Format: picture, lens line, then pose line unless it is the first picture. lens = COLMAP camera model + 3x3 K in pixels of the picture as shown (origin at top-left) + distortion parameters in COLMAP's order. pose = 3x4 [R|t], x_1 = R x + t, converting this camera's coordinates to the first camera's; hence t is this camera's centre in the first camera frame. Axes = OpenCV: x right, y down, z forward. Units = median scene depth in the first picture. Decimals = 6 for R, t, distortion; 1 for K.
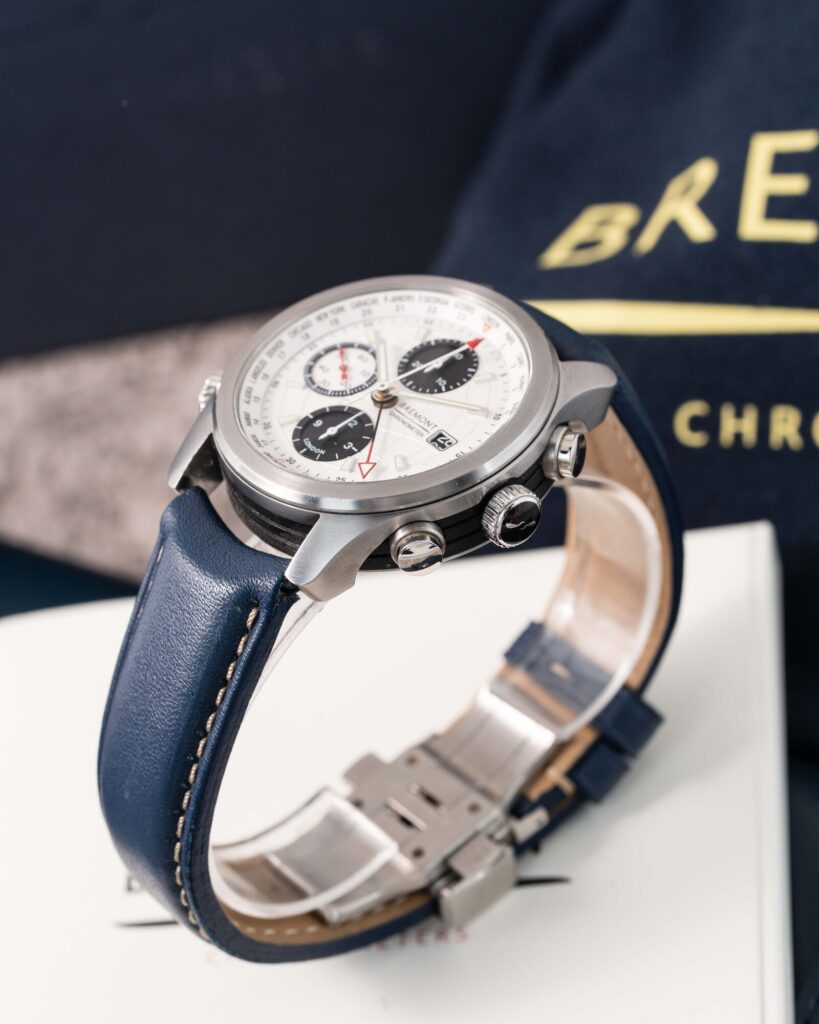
lens RADIAL K [[4271.4, 0, 409.5], [0, 4271.4, 512.0], [0, 0, 1]] dist [-0.010102, 0.957262]
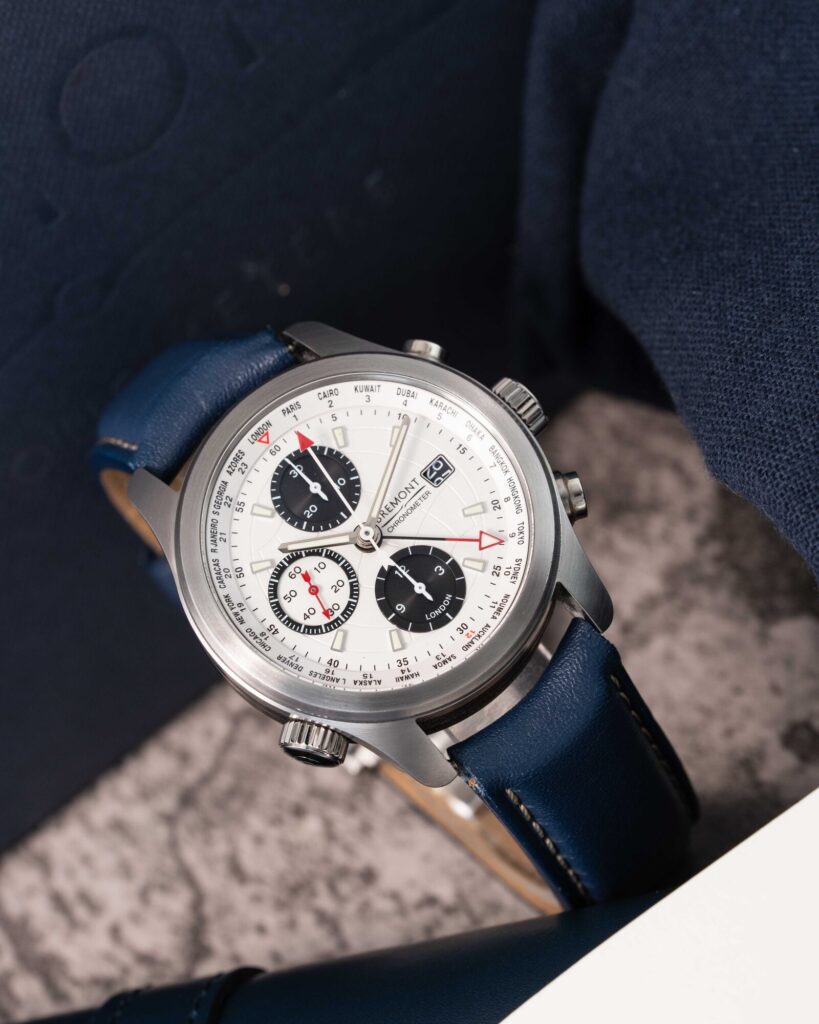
lens RADIAL K [[4271.4, 0, 409.5], [0, 4271.4, 512.0], [0, 0, 1]] dist [-0.010102, 0.957262]
pose [[-0.109408, -0.893419, 0.435697, -0.396960], [0.704389, 0.239584, 0.668158, -0.627812], [-0.701331, 0.380002, 0.603103, 0.440942]]
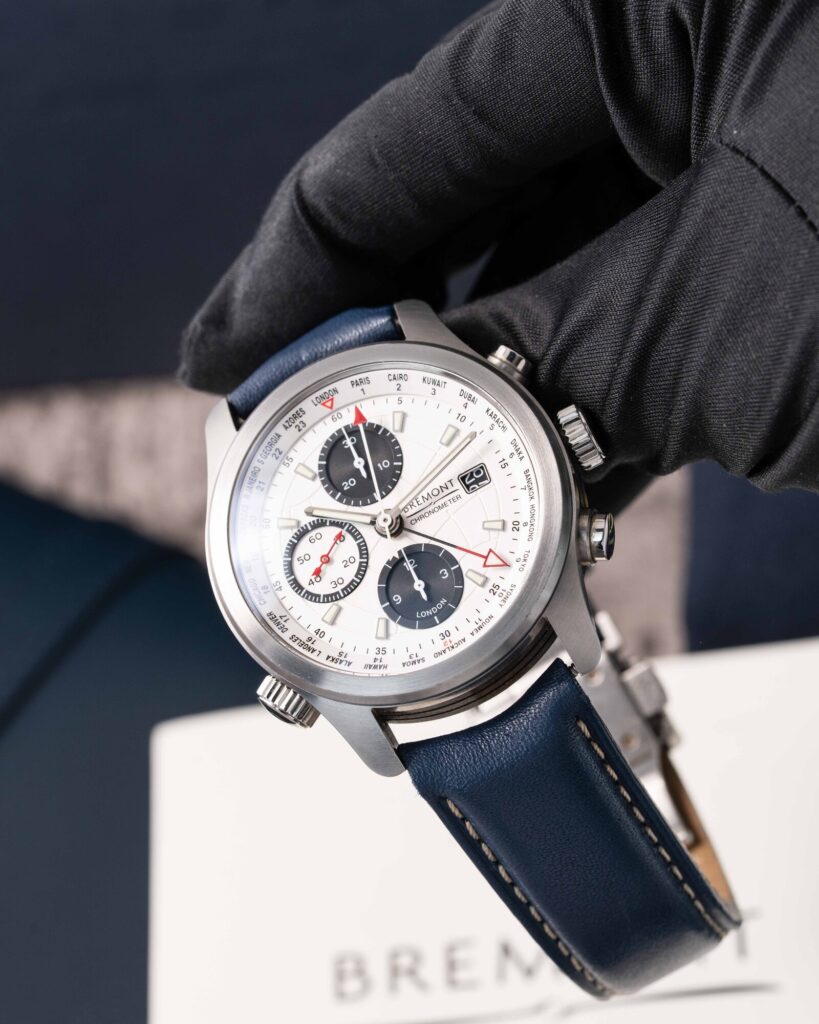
lens RADIAL K [[4271.4, 0, 409.5], [0, 4271.4, 512.0], [0, 0, 1]] dist [-0.010102, 0.957262]
pose [[0.250889, -0.906782, 0.338822, -0.317675], [0.798069, 0.391851, 0.457755, -0.450436], [-0.547852, 0.155558, 0.821986, 0.228147]]
